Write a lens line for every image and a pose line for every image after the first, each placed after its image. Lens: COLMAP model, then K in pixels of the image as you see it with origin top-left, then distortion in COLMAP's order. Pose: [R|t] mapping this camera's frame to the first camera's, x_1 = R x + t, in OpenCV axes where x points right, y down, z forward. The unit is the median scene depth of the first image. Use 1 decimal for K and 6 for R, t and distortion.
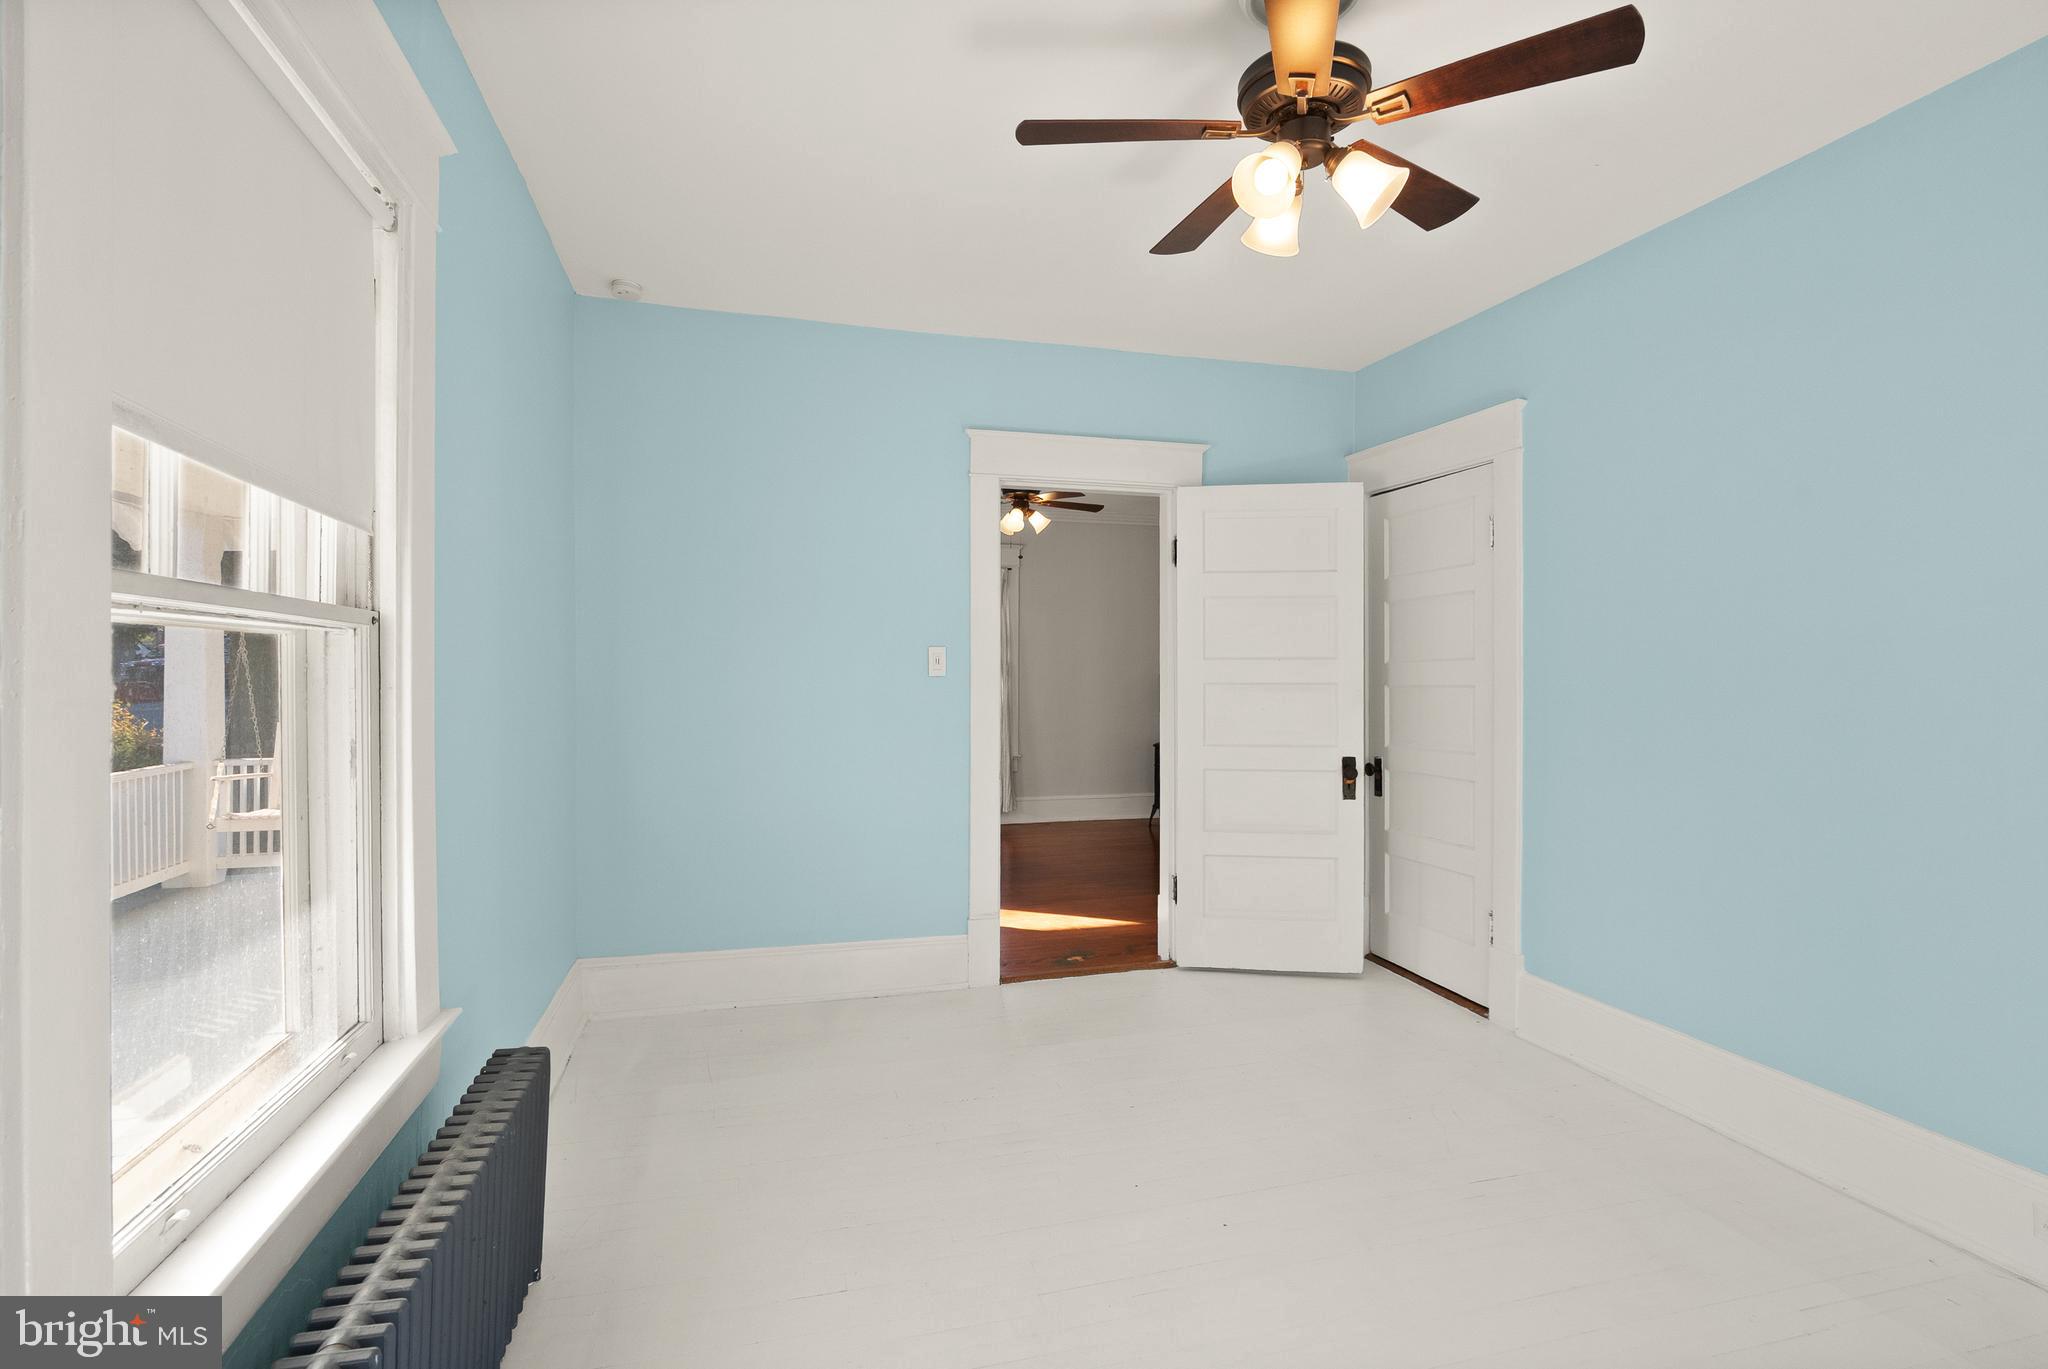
lens RADIAL K [[970.7, 0, 1035.0], [0, 970.7, 690.1], [0, 0, 1]] dist [-0.002514, 0.000414]
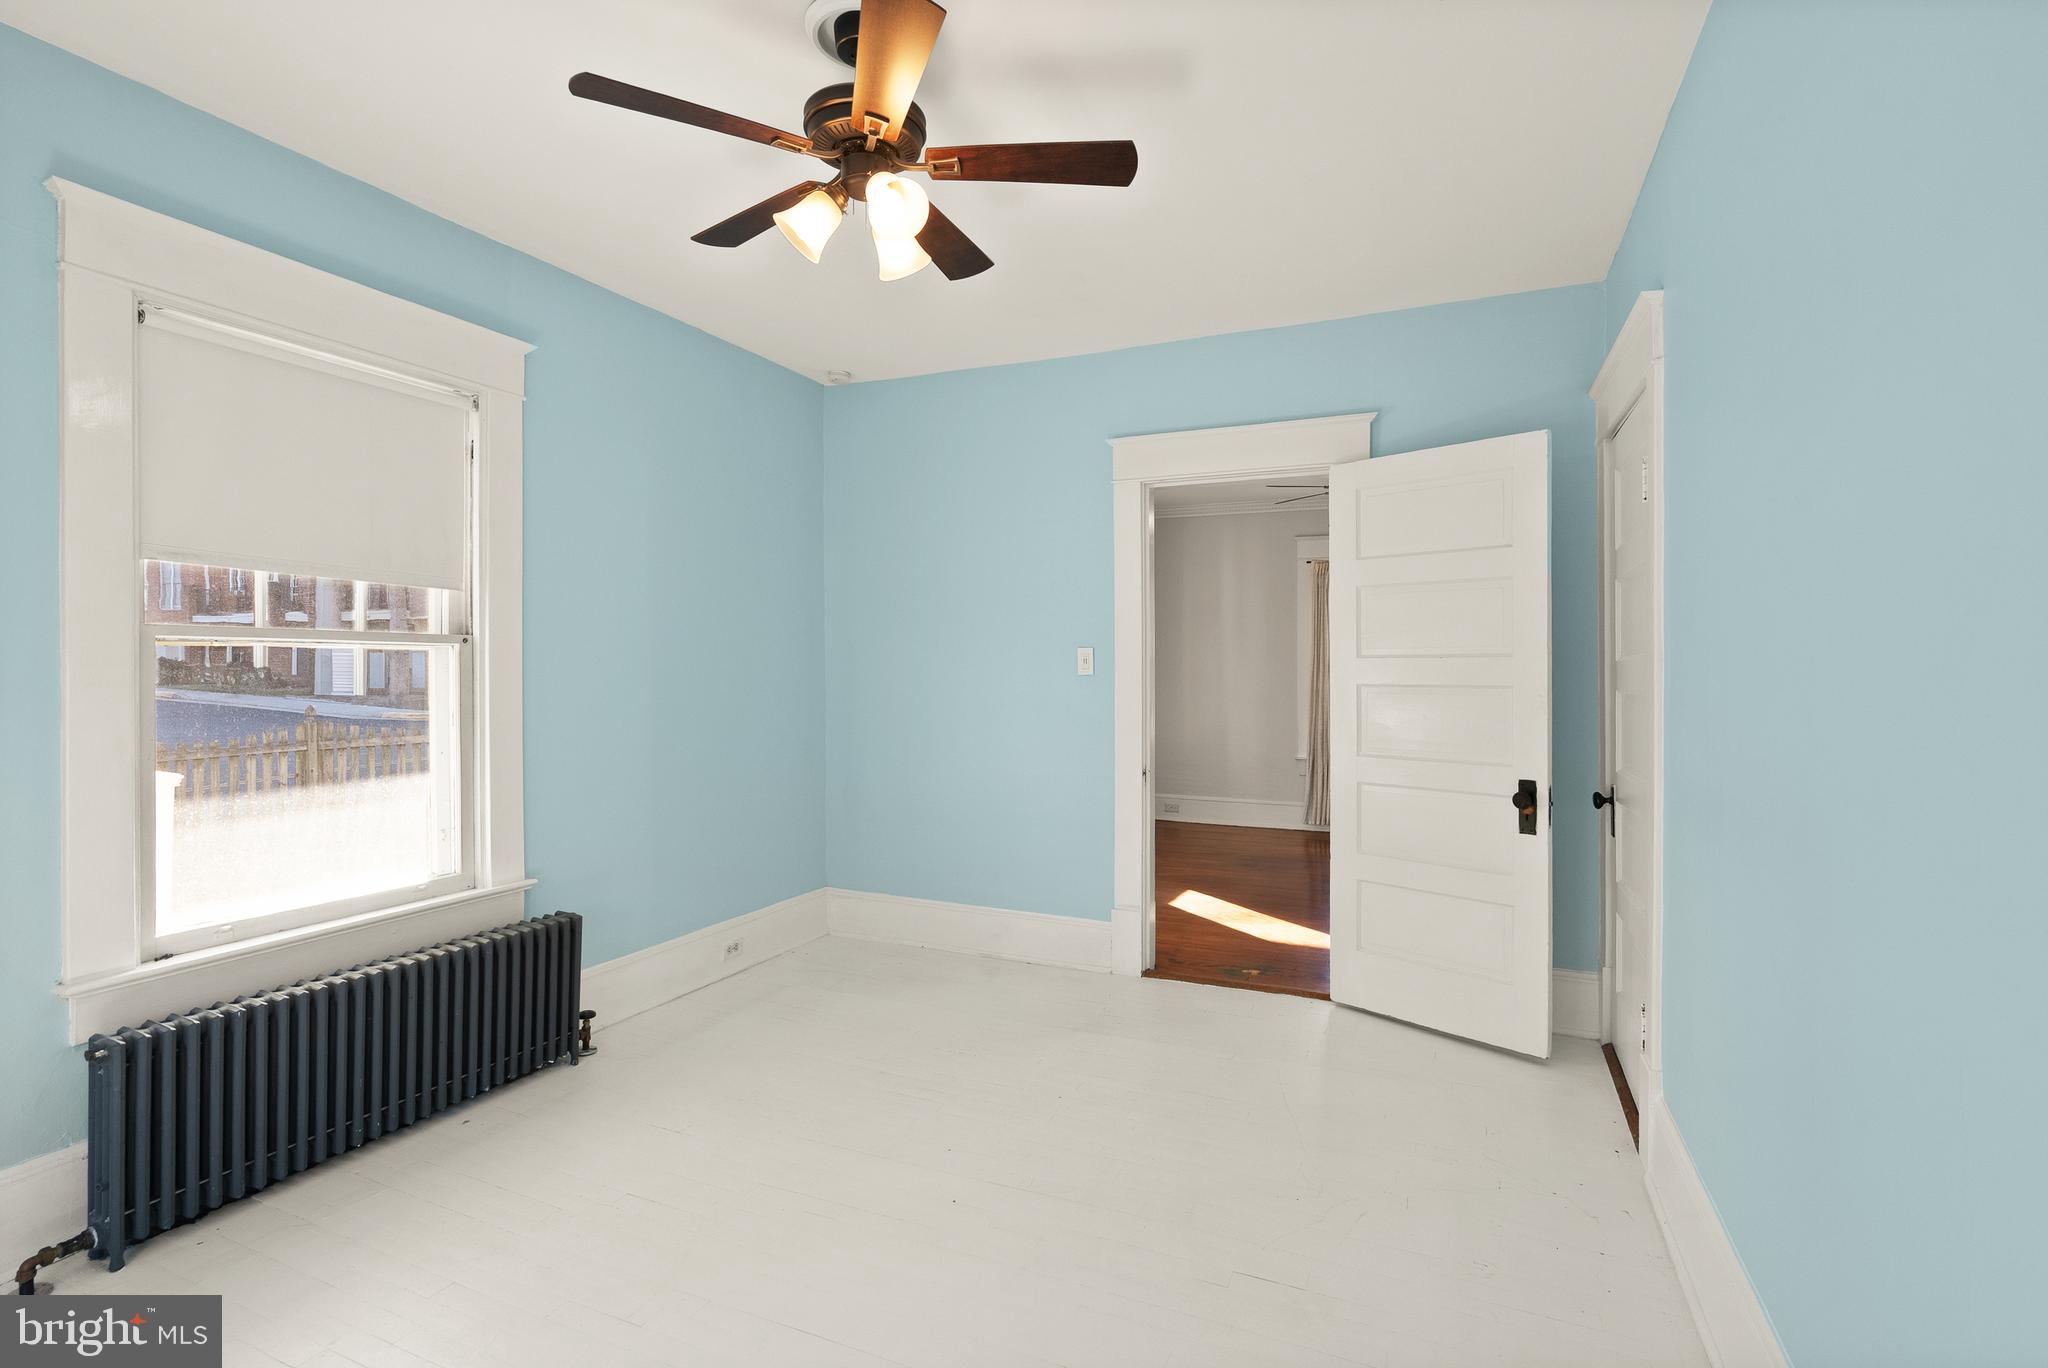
lens RADIAL K [[970.7, 0, 1035.0], [0, 970.7, 689.6], [0, 0, 1]] dist [-0.002514, 0.000414]
pose [[0.771441, 0.014973, -0.636125, 0.515707], [-0.013784, 0.999882, 0.006818, -0.004514], [0.636152, 0.003509, 0.771556, 0.137634]]
